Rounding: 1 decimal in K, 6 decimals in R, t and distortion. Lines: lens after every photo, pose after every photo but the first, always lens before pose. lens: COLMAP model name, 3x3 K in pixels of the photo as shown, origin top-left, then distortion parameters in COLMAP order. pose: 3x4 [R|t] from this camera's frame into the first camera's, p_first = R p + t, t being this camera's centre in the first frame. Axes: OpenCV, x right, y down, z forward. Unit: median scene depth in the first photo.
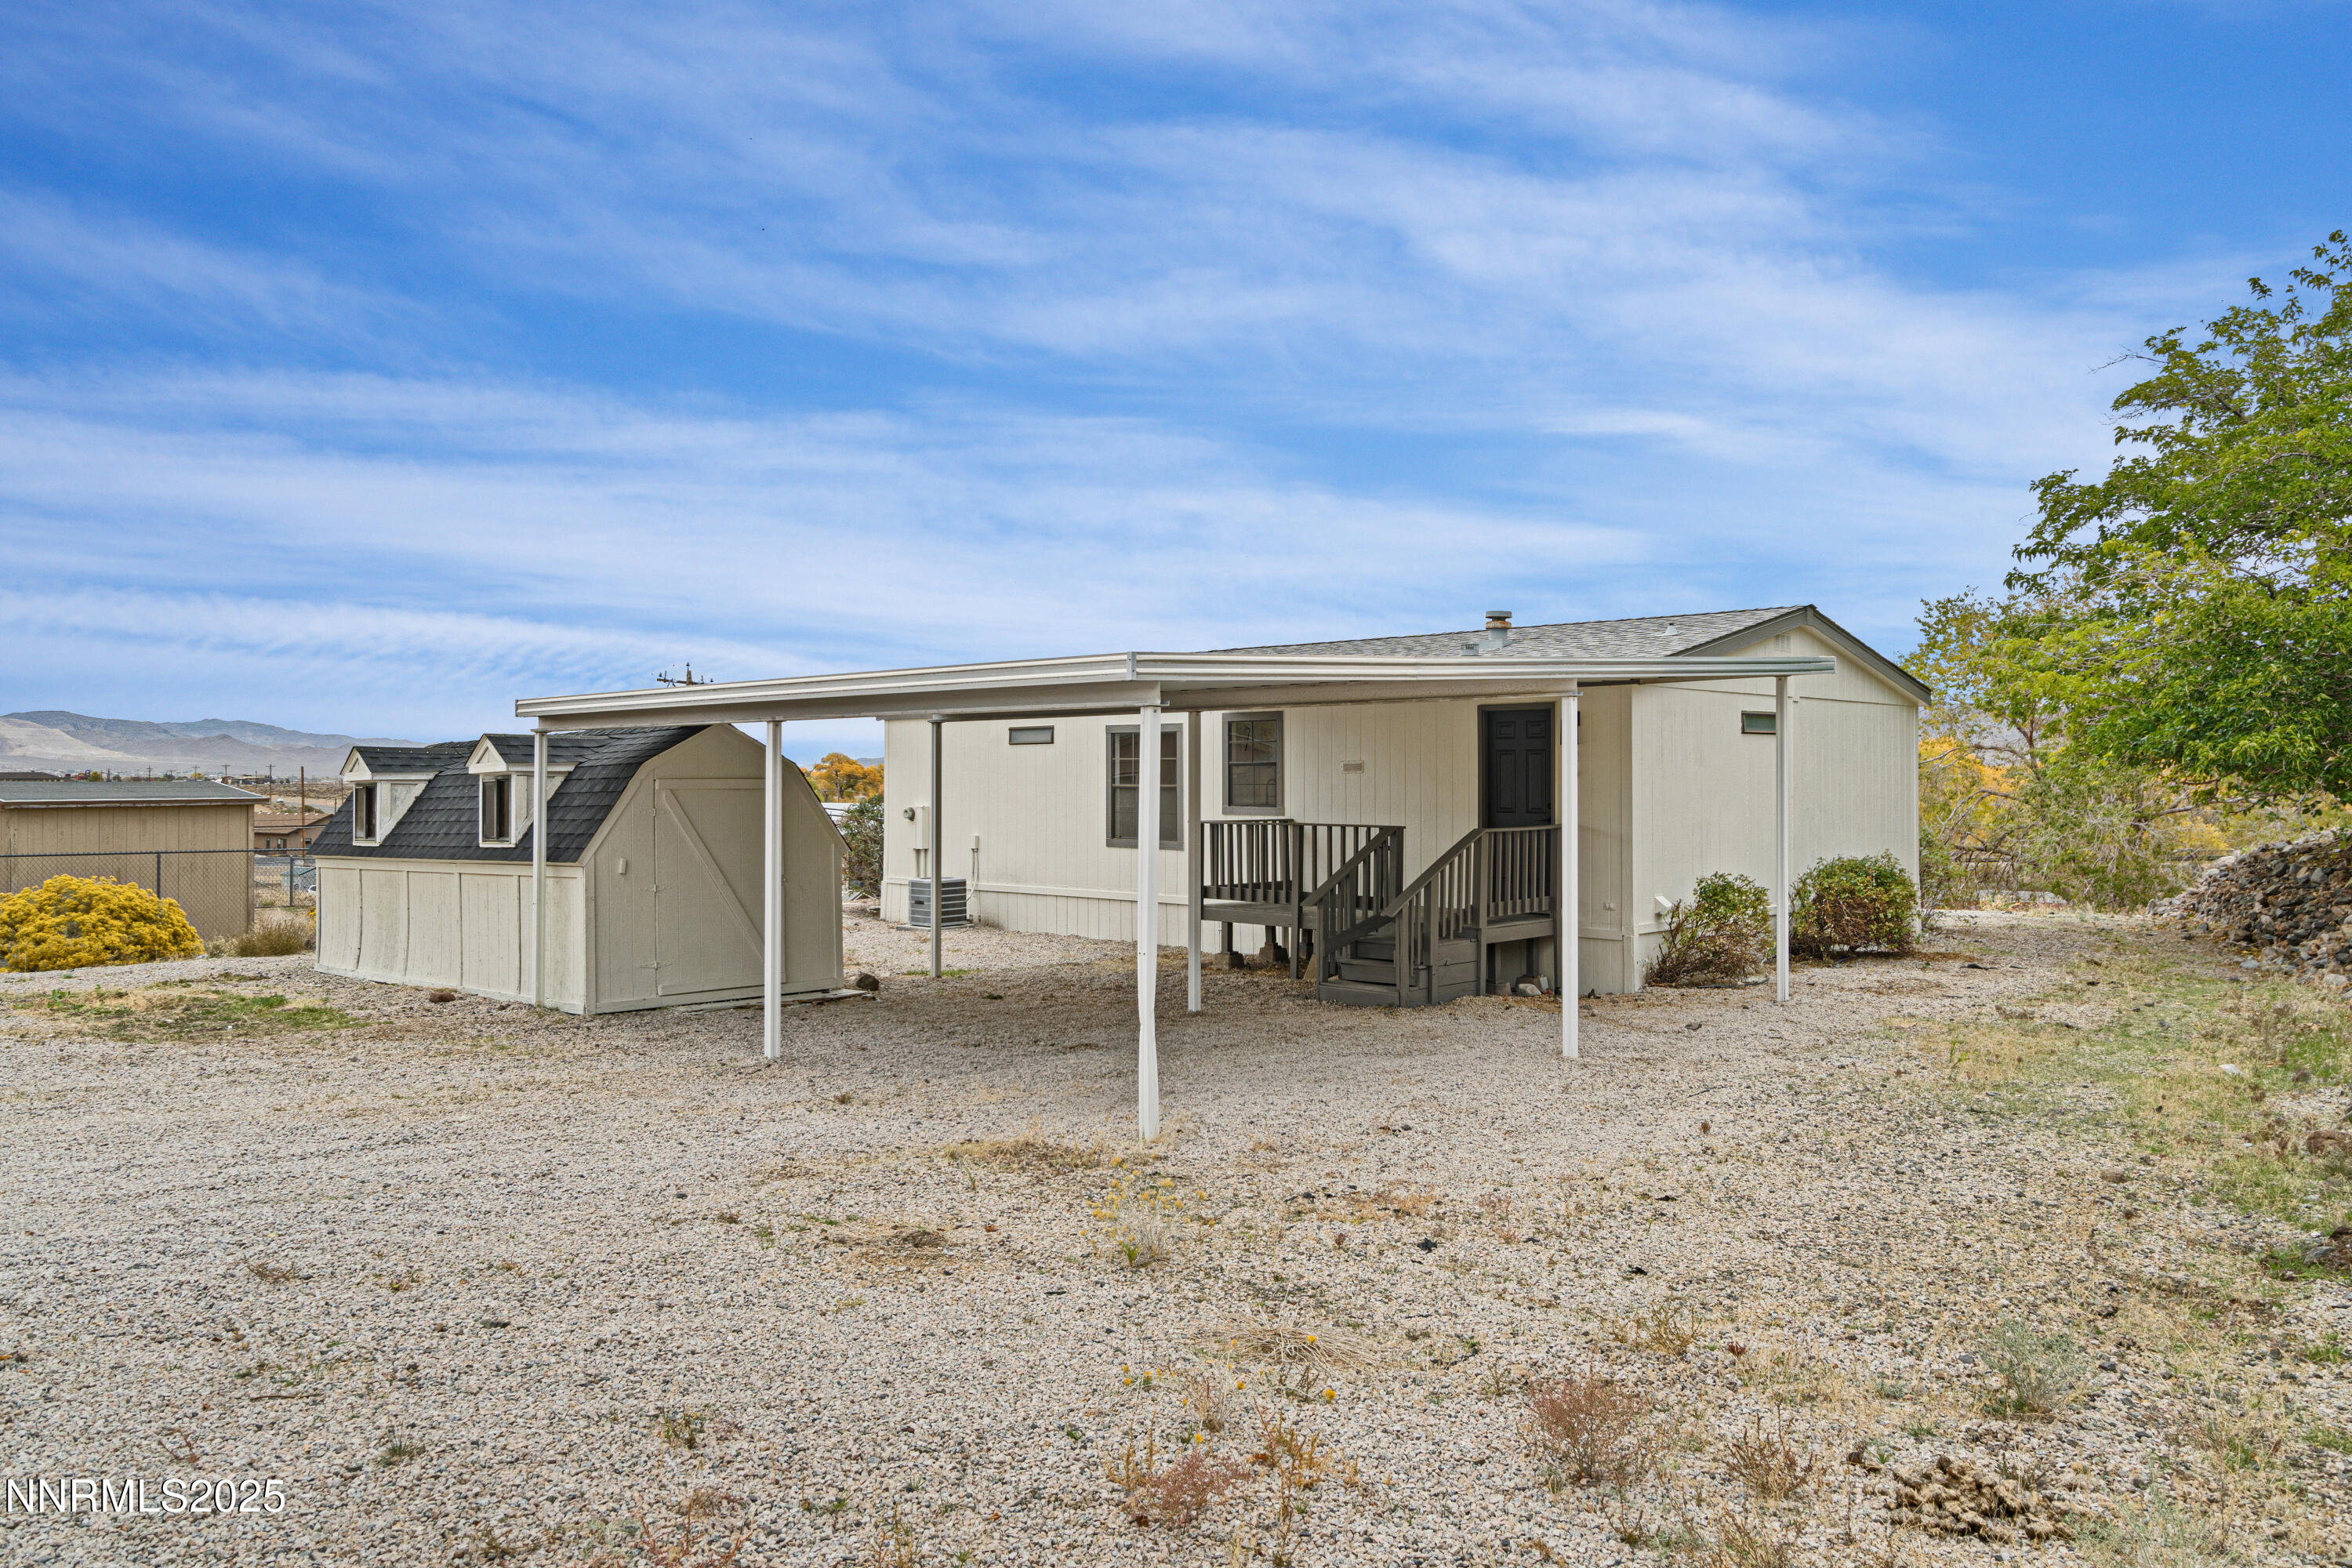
lens RADIAL K [[1653.5, 0, 1176.0], [0, 1653.5, 783.1], [0, 0, 1]] dist [0.000948, 0.005361]
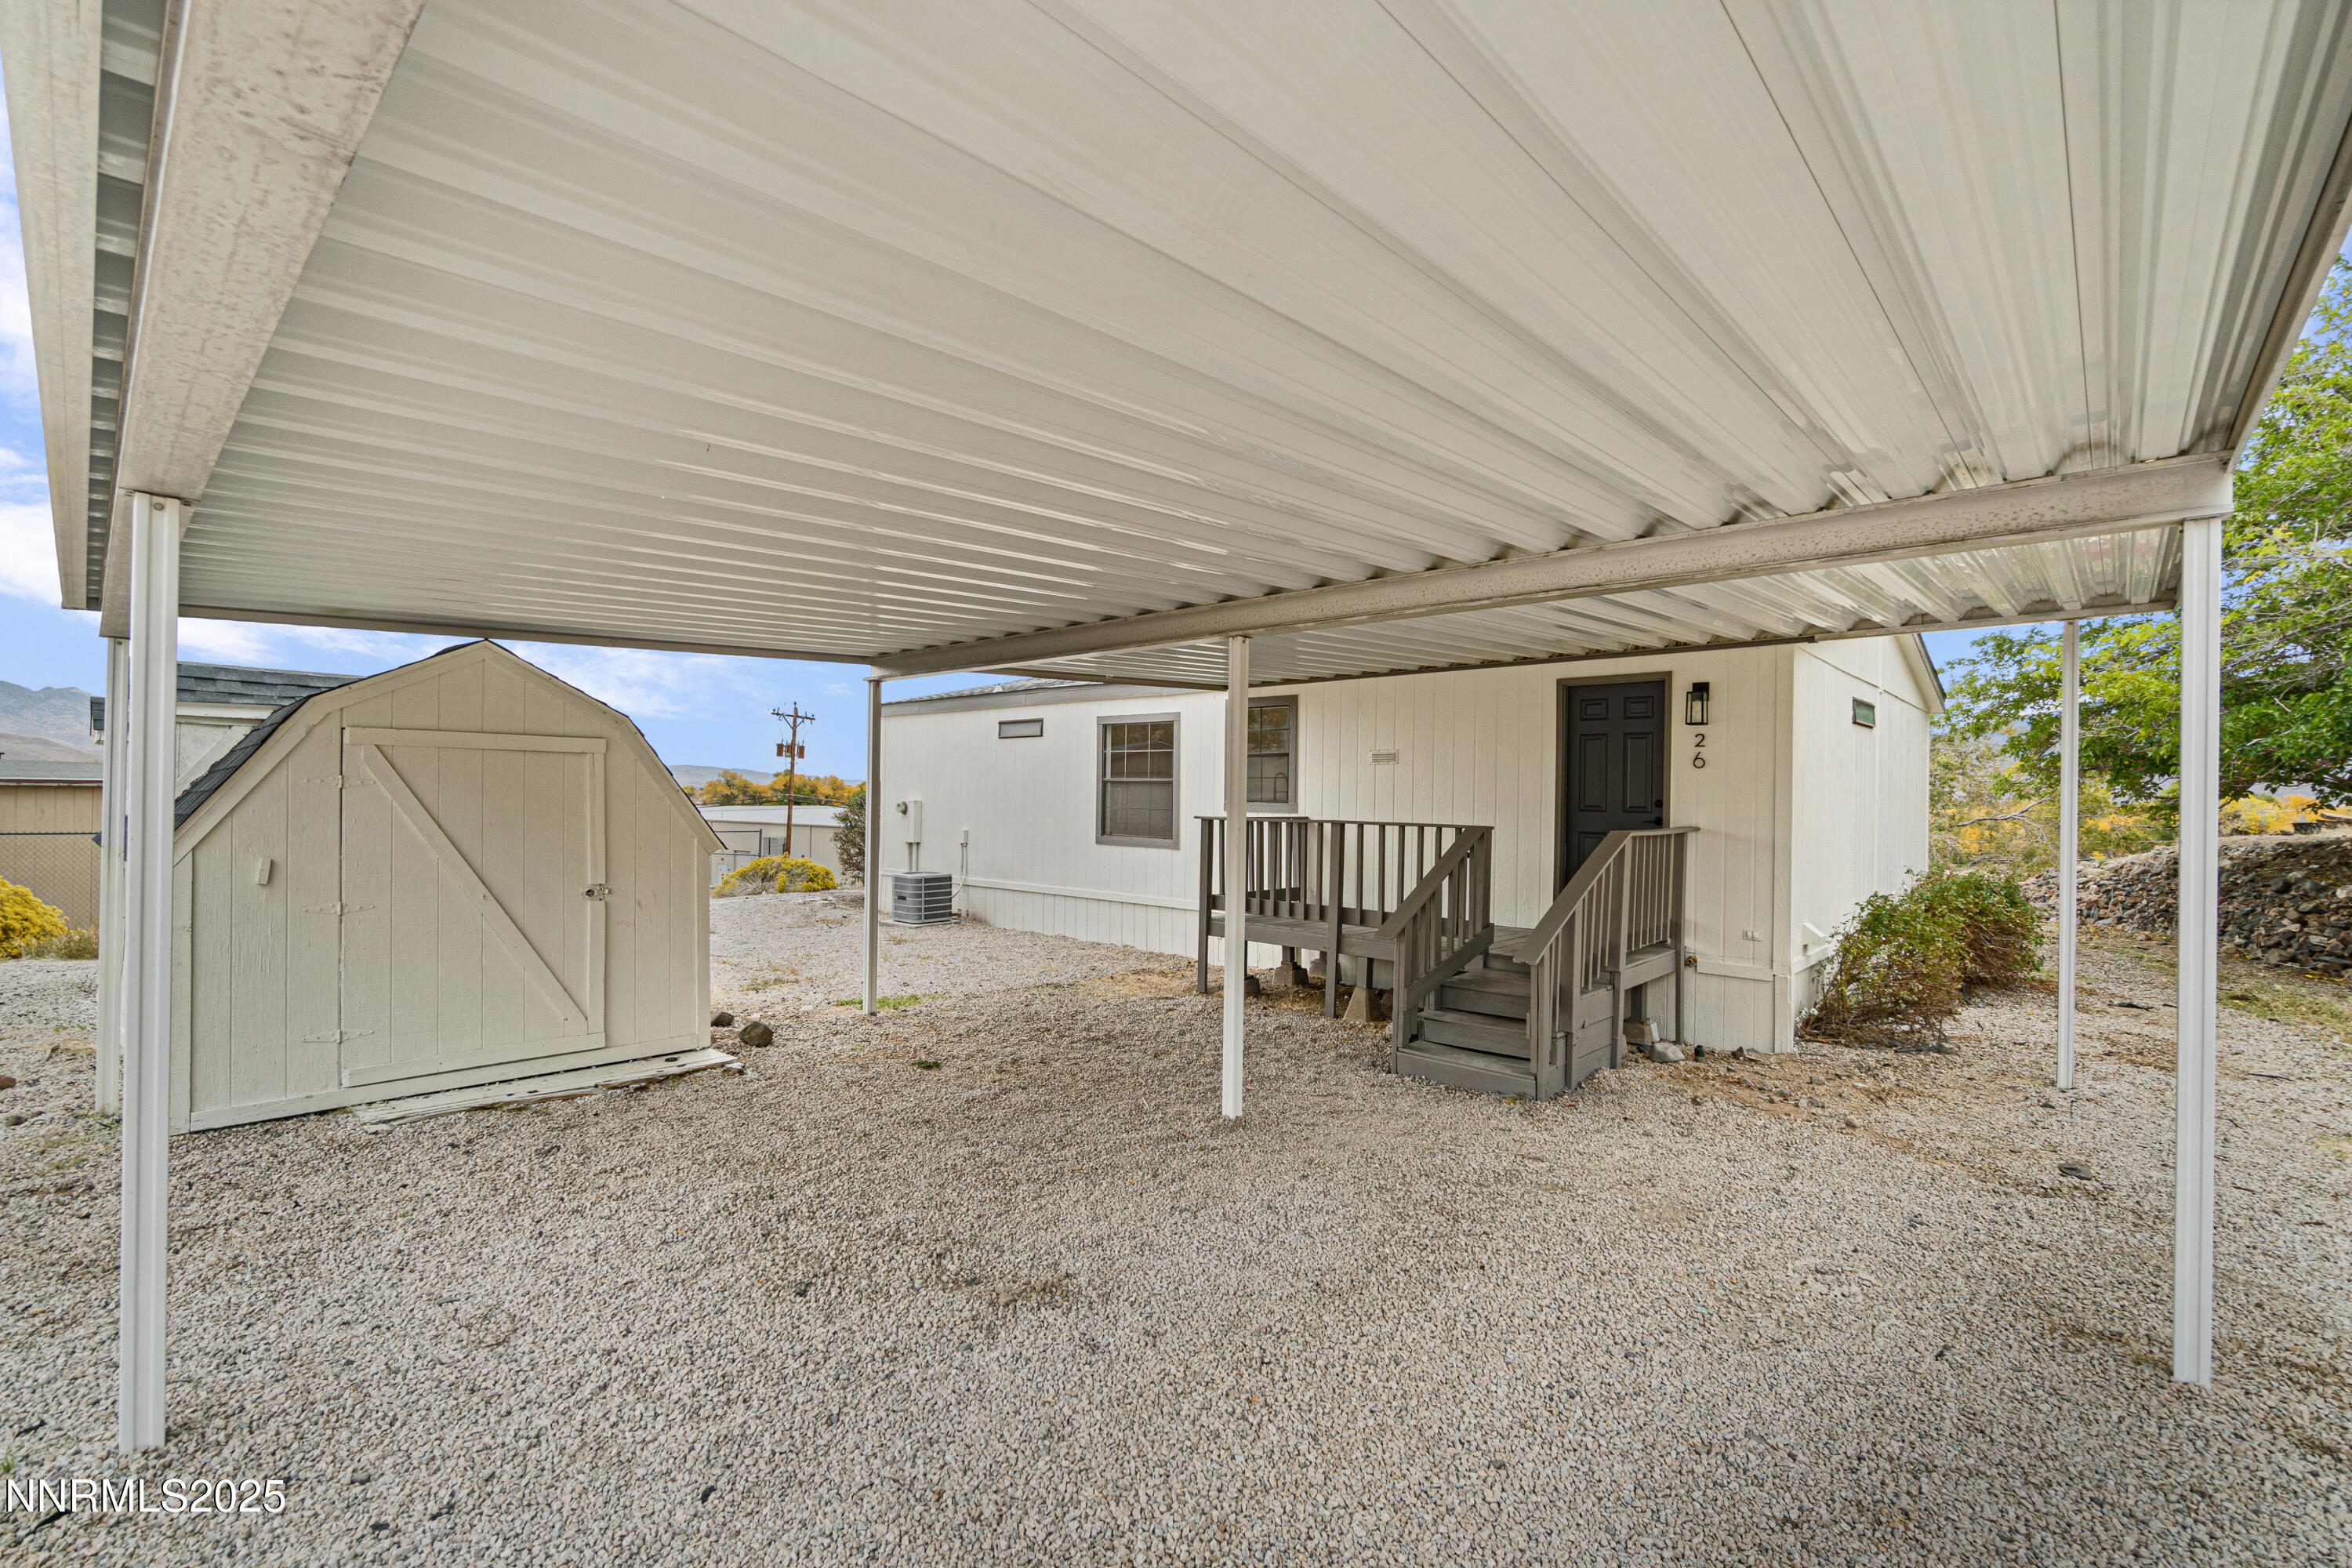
lens RADIAL K [[1026.7, 0, 1172.9], [0, 1026.7, 796.8], [0, 0, 1]] dist [0.001533, 0.001134]
pose [[0.999324, 0.017545, 0.032301, -0.021139], [-0.017447, 0.999842, -0.003298, 0.015480], [-0.032354, 0.002733, 0.999473, 0.503633]]
